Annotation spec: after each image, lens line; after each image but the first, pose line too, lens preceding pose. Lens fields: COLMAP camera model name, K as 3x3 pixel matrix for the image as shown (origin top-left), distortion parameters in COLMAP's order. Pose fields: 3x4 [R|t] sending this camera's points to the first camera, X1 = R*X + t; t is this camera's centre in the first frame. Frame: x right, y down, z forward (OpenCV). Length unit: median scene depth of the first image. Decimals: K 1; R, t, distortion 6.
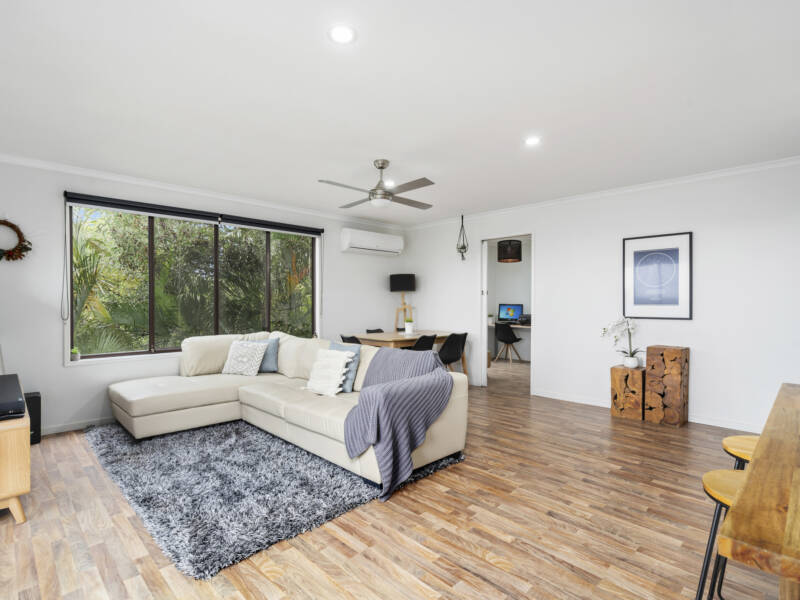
lens RADIAL K [[404.0, 0, 400.0], [0, 404.0, 300.0], [0, 0, 1]] dist [0.001761, 0.000274]
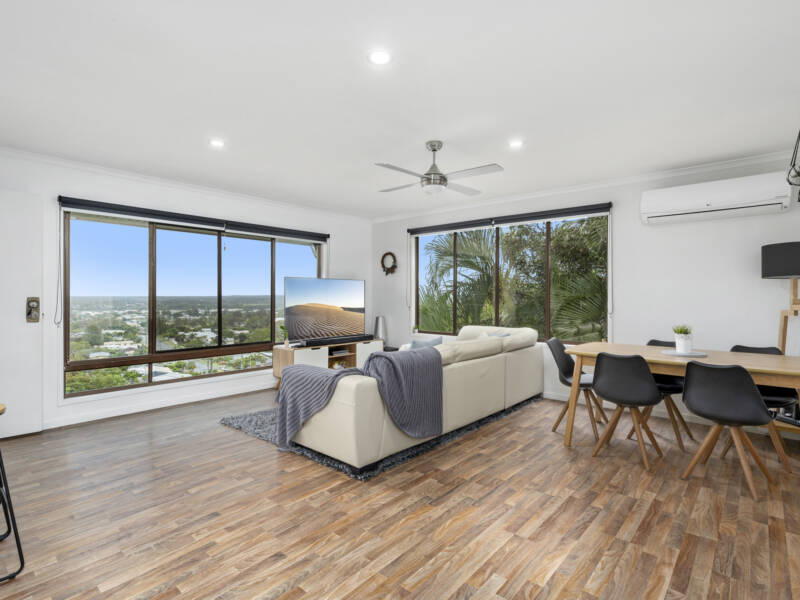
lens RADIAL K [[415.7, 0, 401.2], [0, 415.7, 295.7], [0, 0, 1]] dist [-0.002013, 0.000278]
pose [[0.082210, -0.001997, -0.996613, 1.114607], [0.002686, 0.999995, -0.001782, 0.003895], [0.996611, -0.002531, 0.082215, 1.082454]]
